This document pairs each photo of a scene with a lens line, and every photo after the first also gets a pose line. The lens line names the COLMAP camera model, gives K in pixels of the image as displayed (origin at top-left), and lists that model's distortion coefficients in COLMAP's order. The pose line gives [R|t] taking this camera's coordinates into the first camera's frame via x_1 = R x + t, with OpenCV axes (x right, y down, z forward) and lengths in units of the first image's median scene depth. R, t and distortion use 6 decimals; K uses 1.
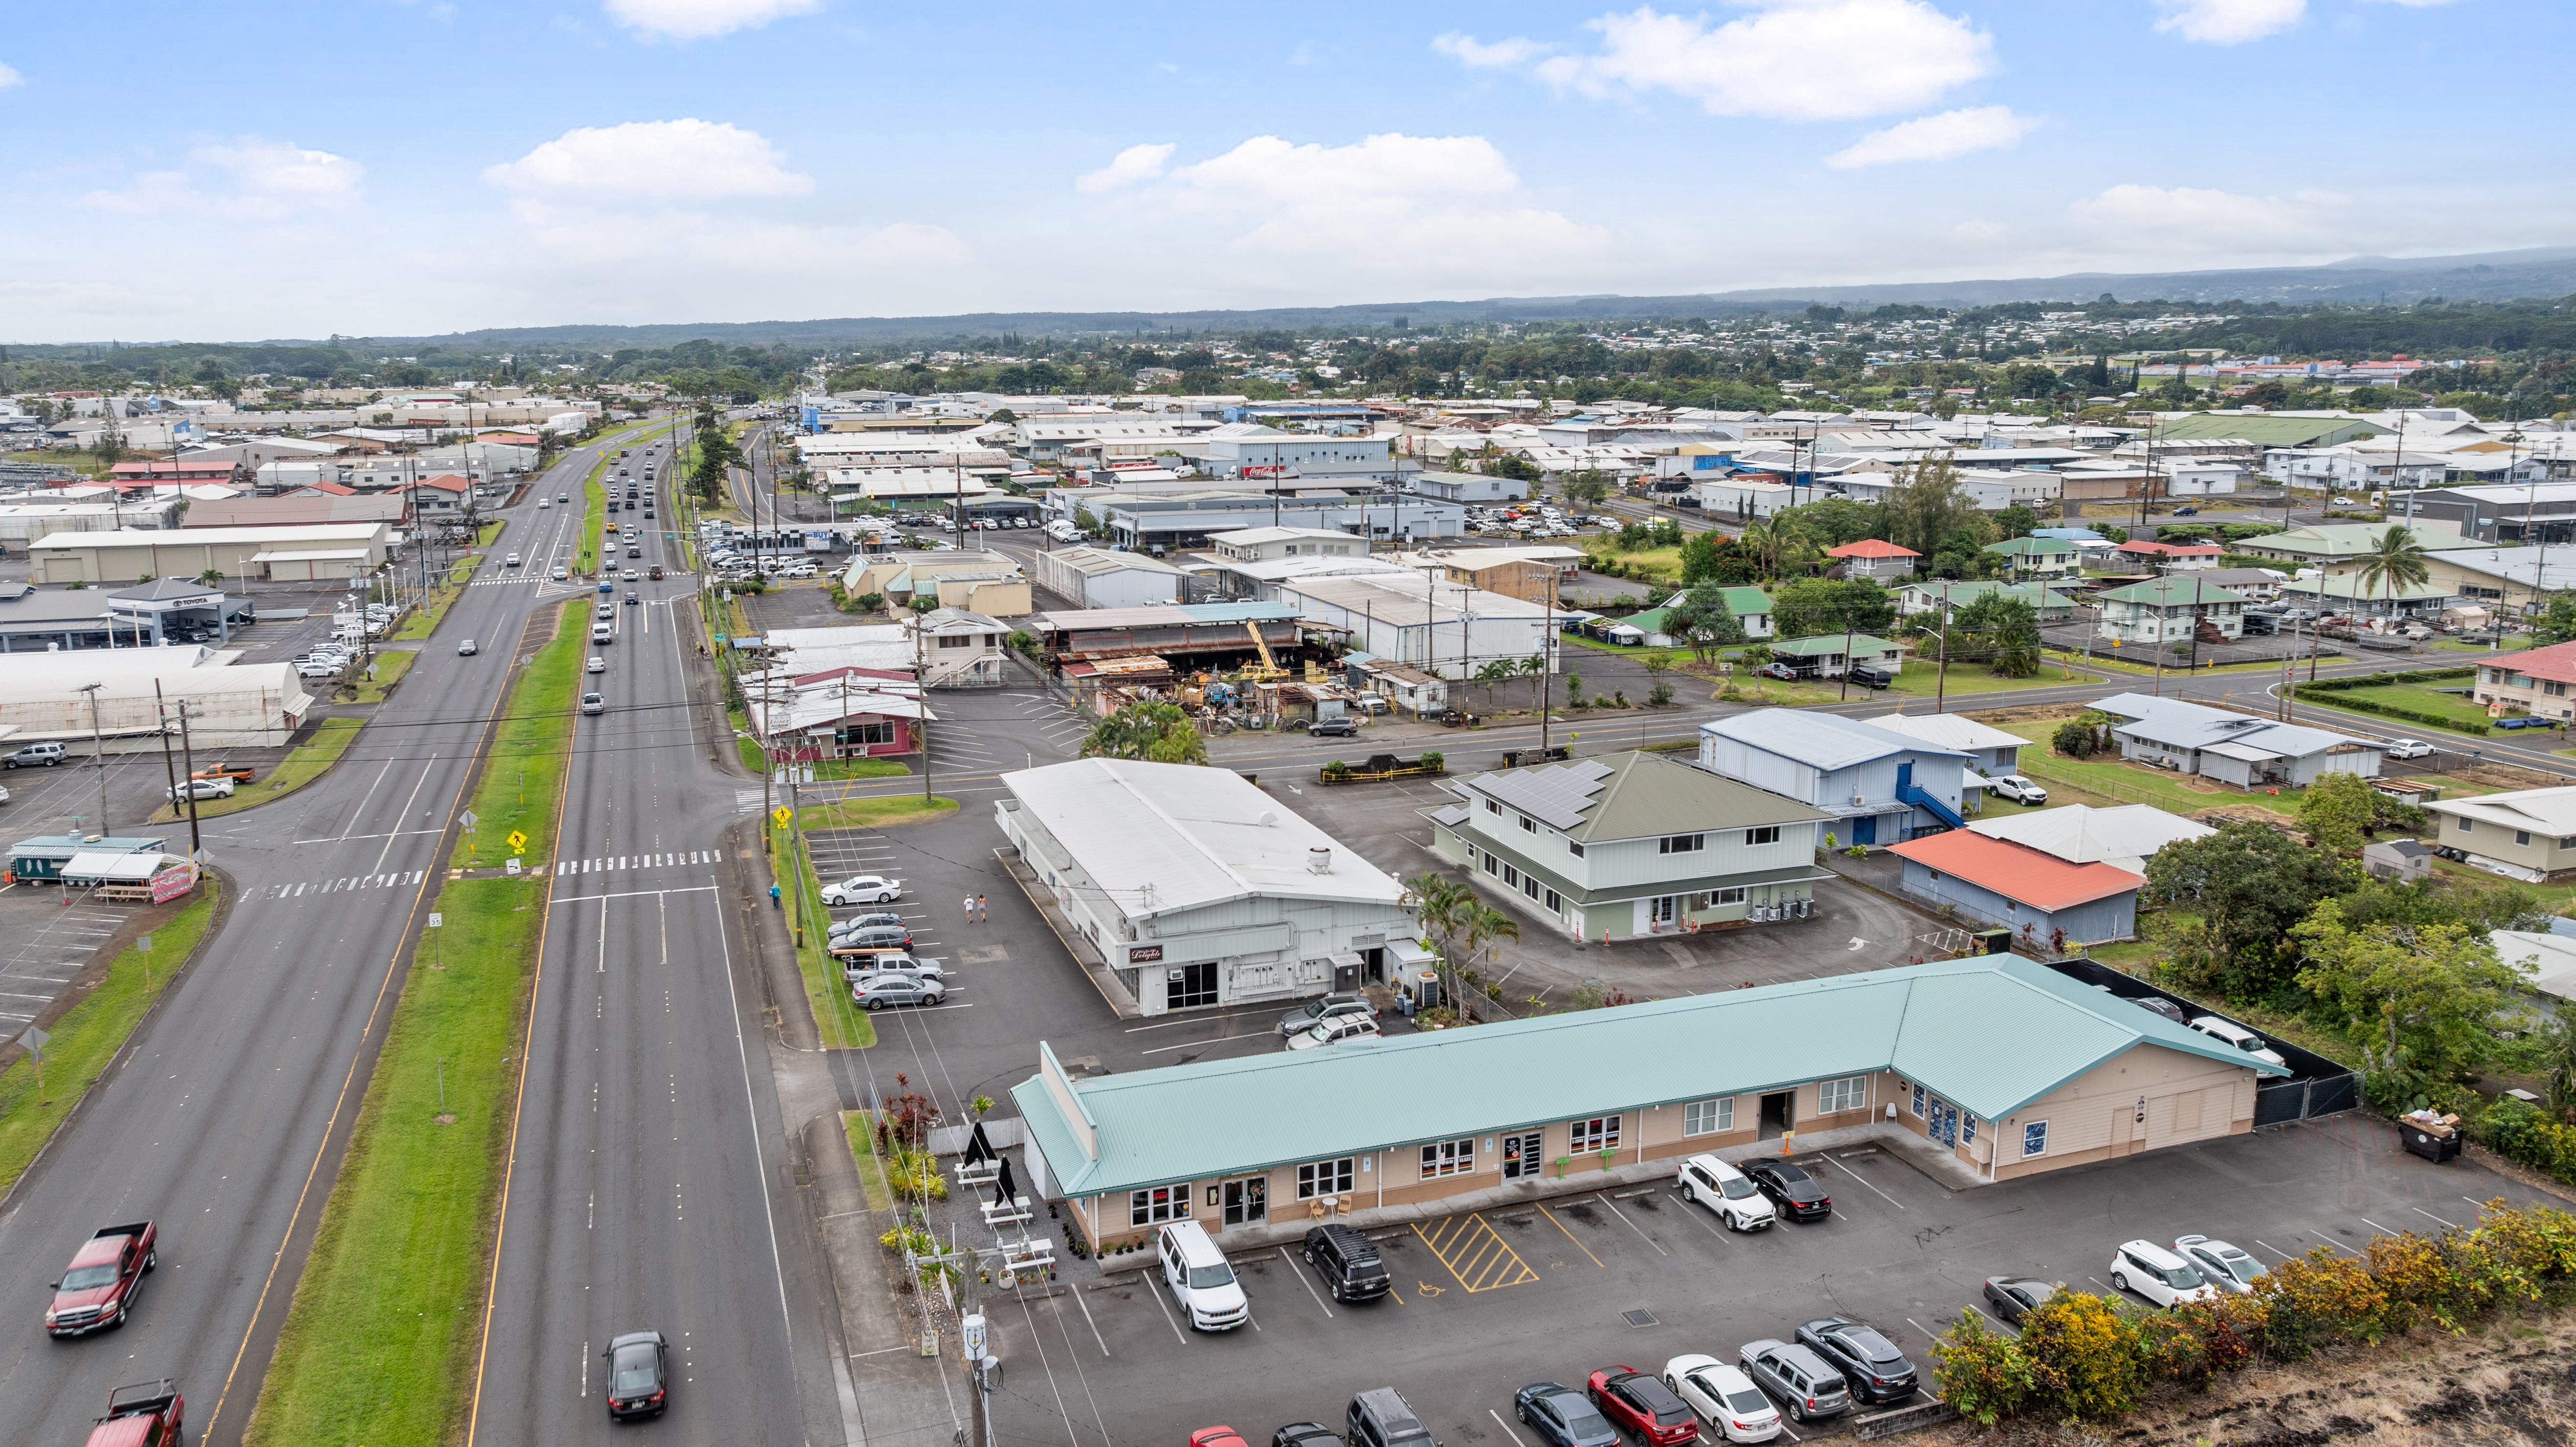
lens RADIAL K [[1814.1, 0, 1289.4], [0, 1814.1, 706.6], [0, 0, 1]] dist [-0.029722, 0.022279]
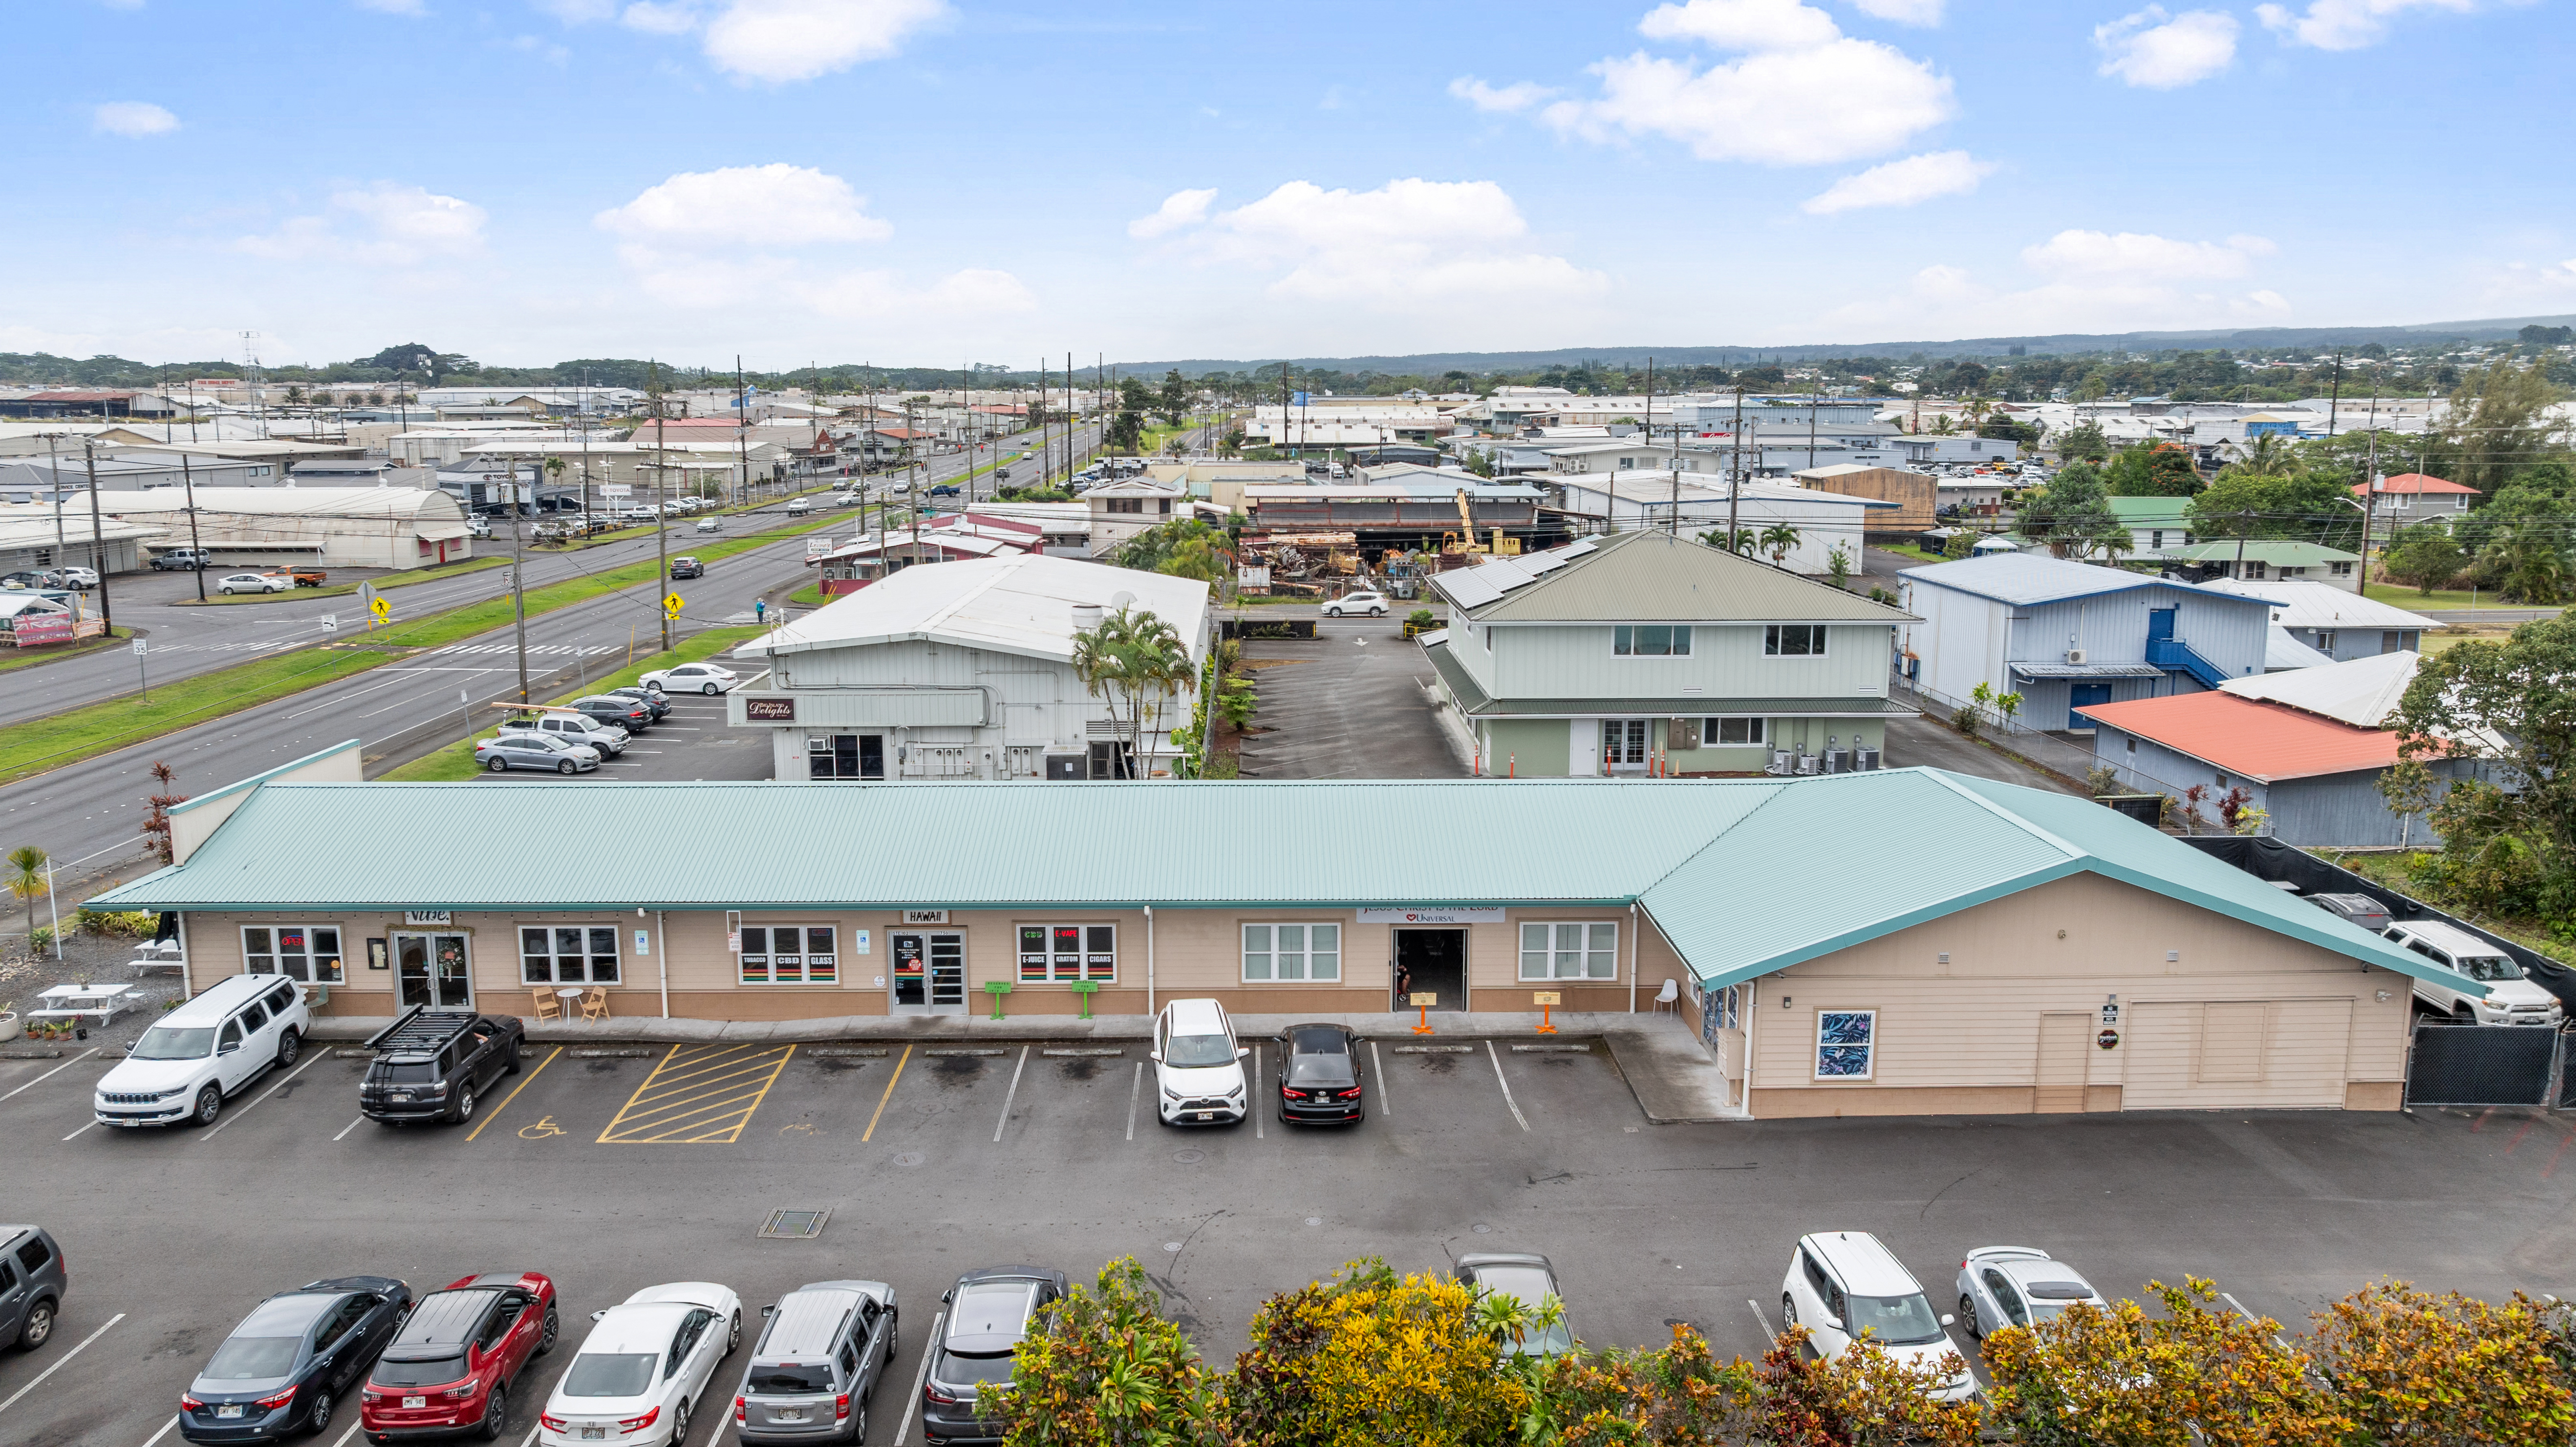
lens RADIAL K [[1814.1, 0, 1288.2], [0, 1814.1, 719.4], [0, 0, 1]] dist [-0.029722, 0.022279]
pose [[0.947760, 0.058570, -0.313560, 0.310452], [-0.063043, 0.998002, -0.004134, 0.119303], [0.312691, 0.023686, 0.949559, 0.349455]]
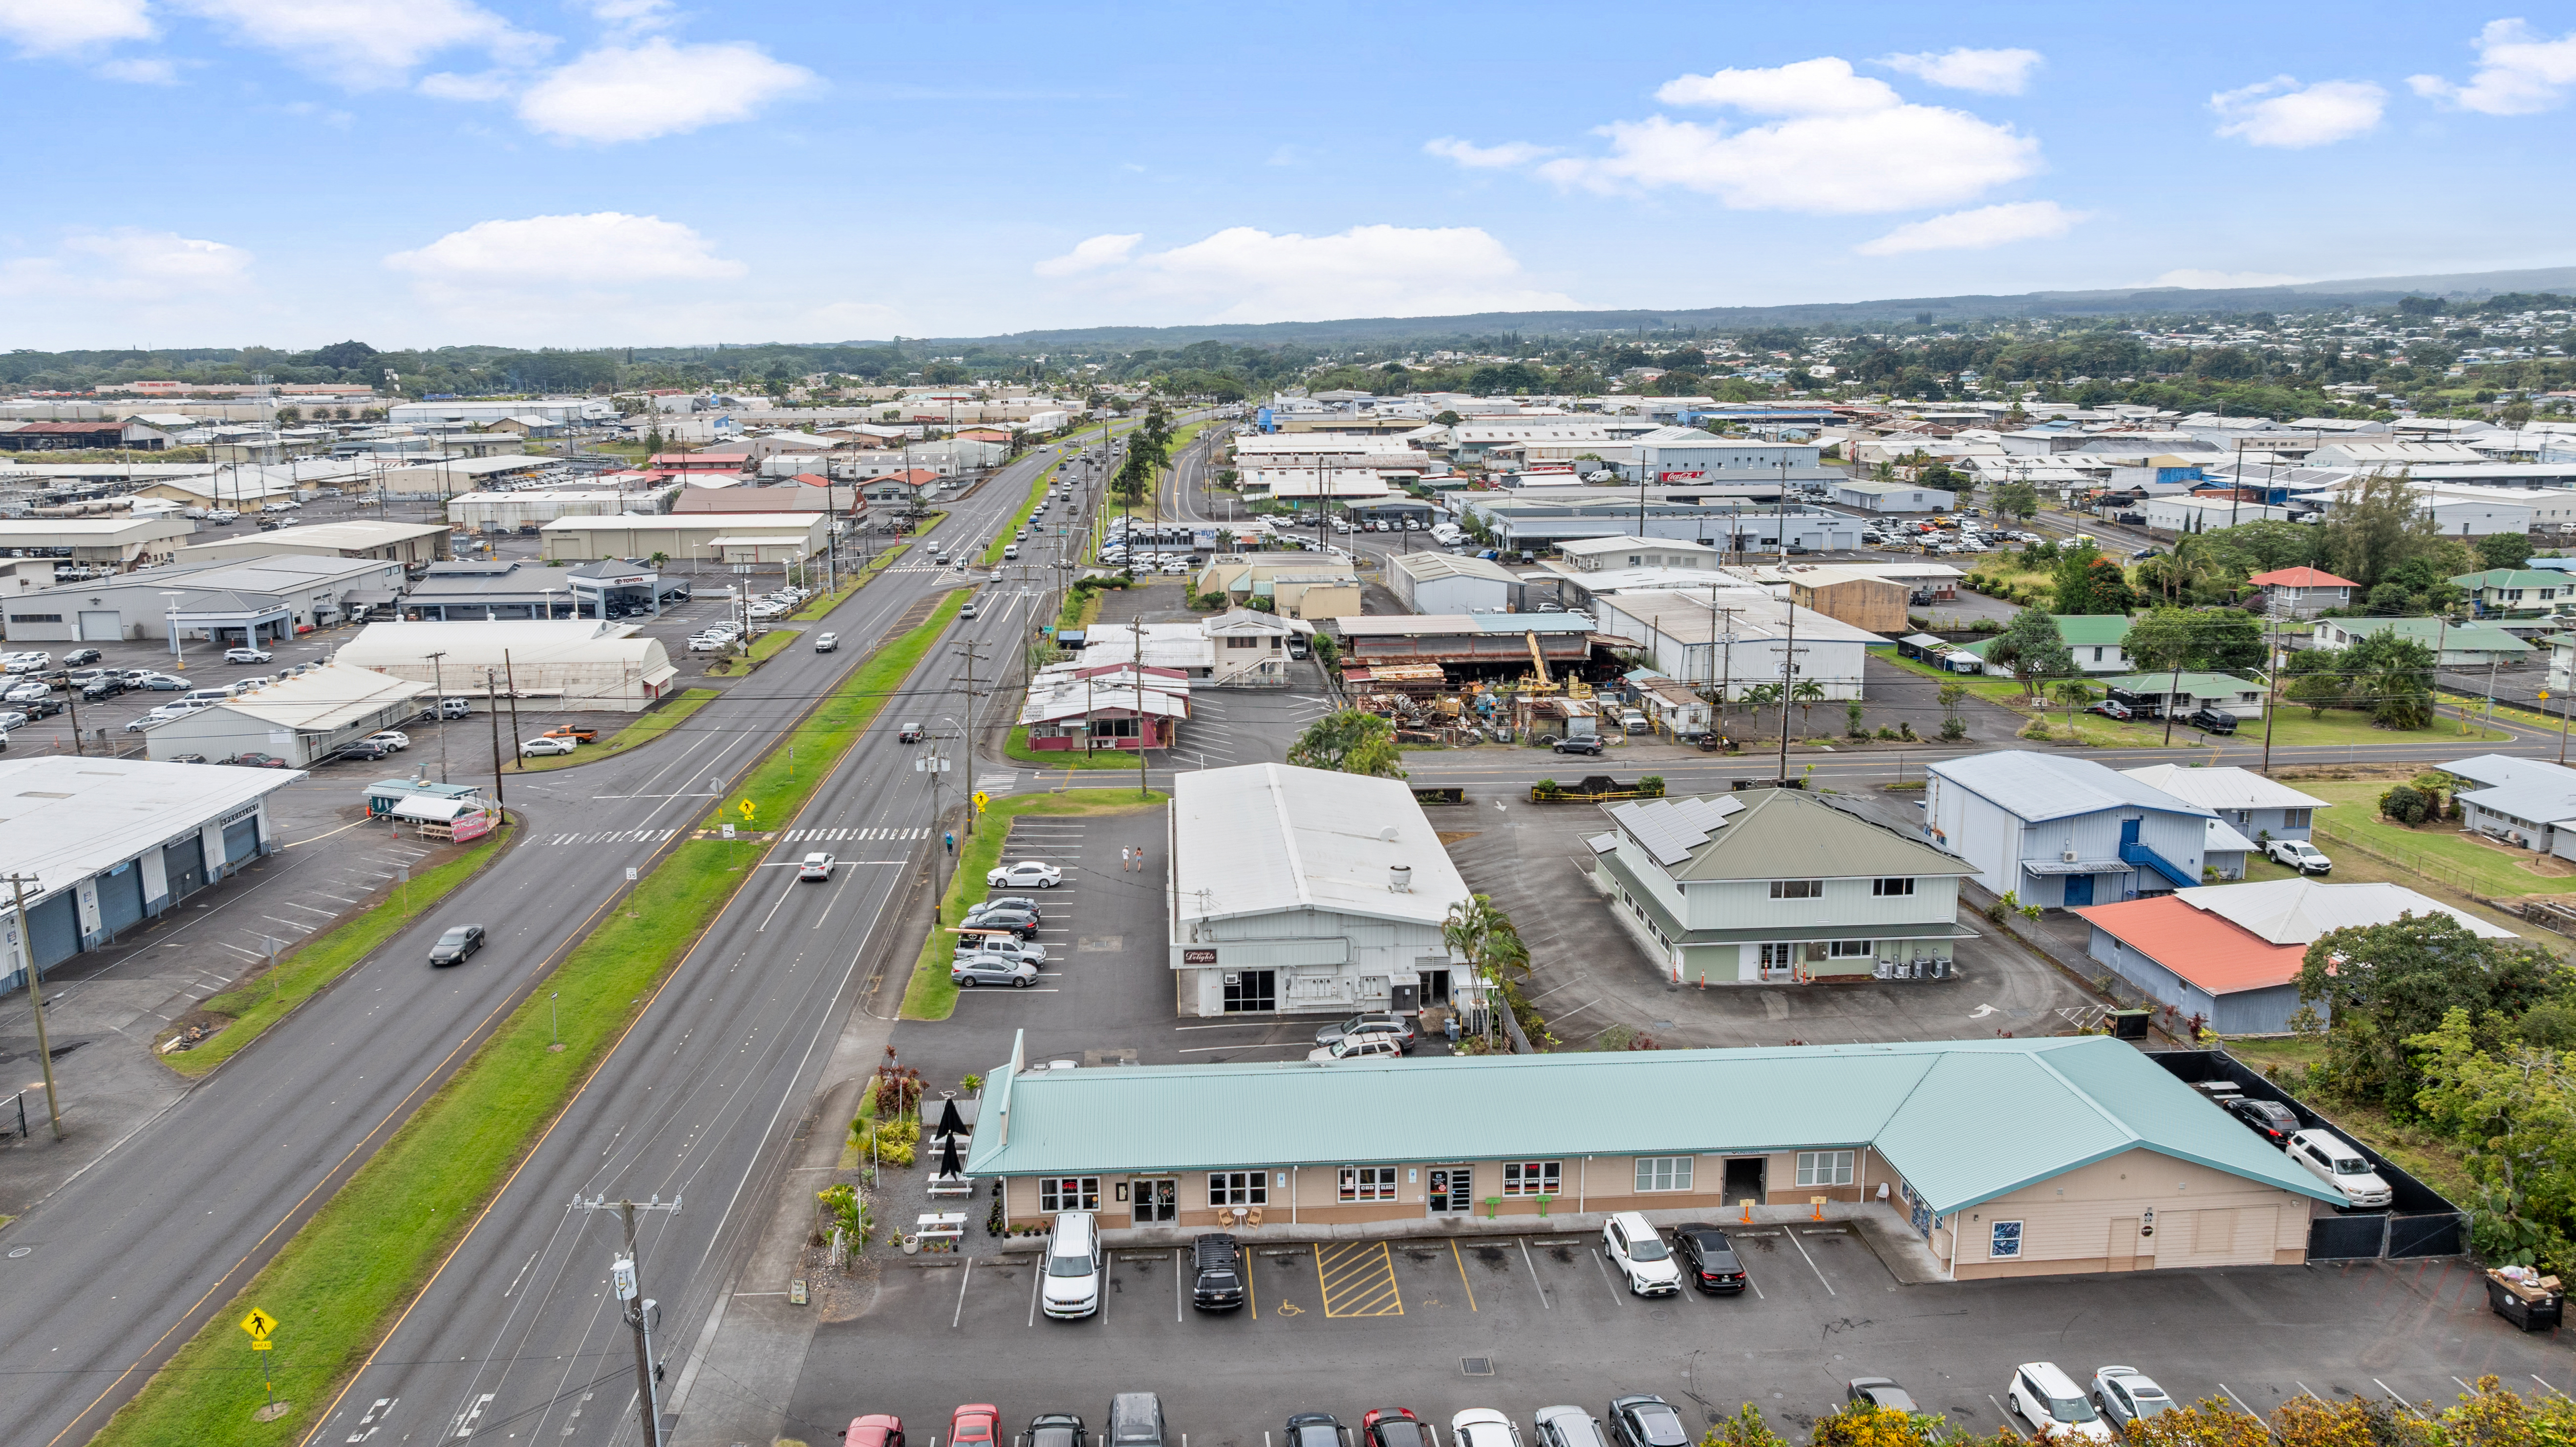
lens RADIAL K [[1814.1, 0, 1288.4], [0, 1814.1, 723.2], [0, 0, 1]] dist [-0.029722, 0.022279]
pose [[0.961953, 0.050709, -0.268469, 0.218896], [-0.048078, 0.998709, 0.016368, -0.014240], [0.268953, -0.002838, 0.963149, 0.016815]]
